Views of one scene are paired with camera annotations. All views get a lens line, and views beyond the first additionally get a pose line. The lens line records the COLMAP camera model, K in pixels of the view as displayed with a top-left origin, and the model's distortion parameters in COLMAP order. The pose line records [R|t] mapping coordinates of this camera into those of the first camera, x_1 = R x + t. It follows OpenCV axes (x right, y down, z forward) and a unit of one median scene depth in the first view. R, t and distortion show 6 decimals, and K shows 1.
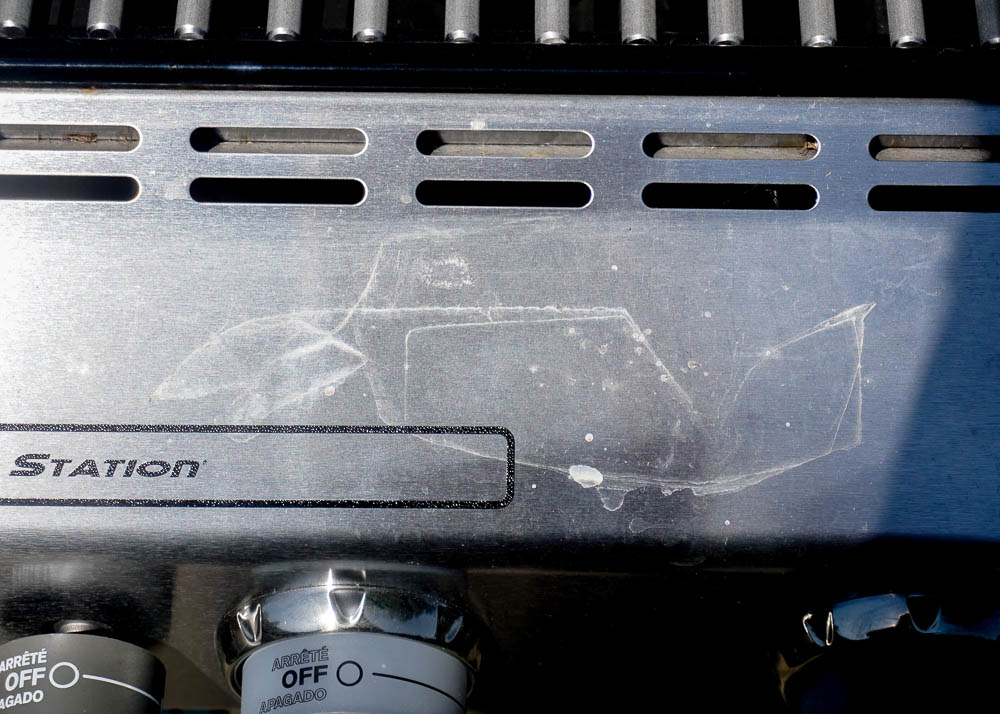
lens RADIAL K [[2541.8, 0, 498.9], [0, 2541.8, 356.3], [0, 0, 1]] dist [0.077364, 0.000000]
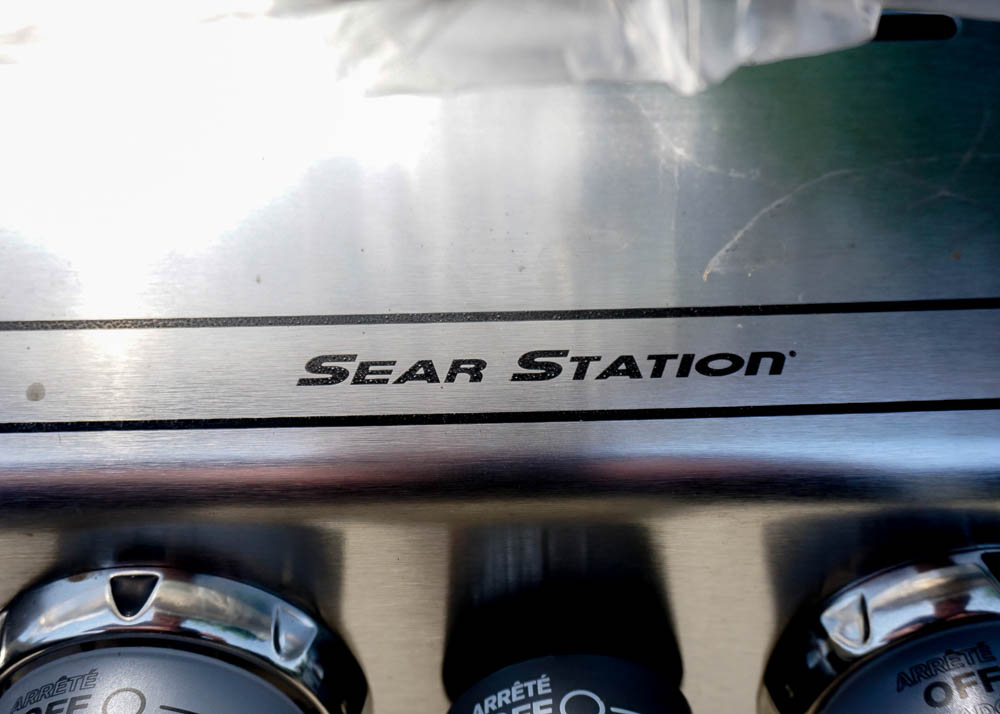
lens RADIAL K [[1207.2, 0, 497.3], [0, 1207.2, 357.8], [0, 0, 1]] dist [-0.061815, 0.000000]
pose [[0.999225, -0.019726, 0.034073, -0.206701], [0.032664, 0.898512, -0.437732, 0.183292], [-0.021980, 0.438505, 0.898460, 0.706503]]
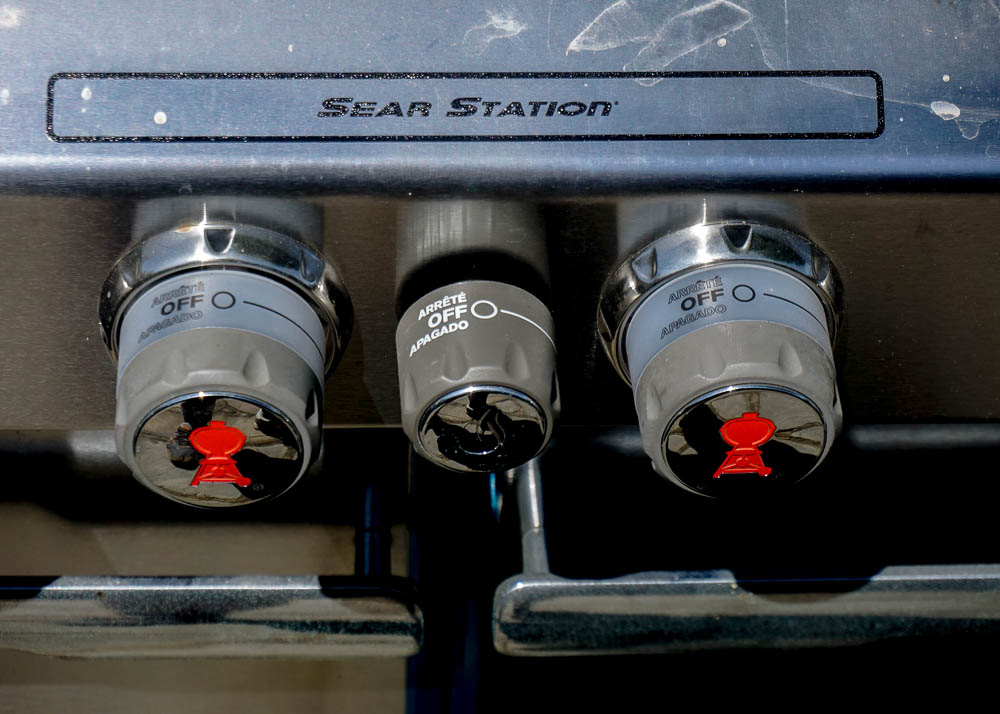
lens RADIAL K [[2541.8, 0, 498.9], [0, 2541.8, 358.8], [0, 0, 1]] dist [0.077364, 0.000000]
pose [[0.995669, -0.010326, 0.092398, -0.274874], [0.035495, 0.960754, -0.275121, 0.465014], [-0.085931, 0.277209, 0.956959, -0.059994]]
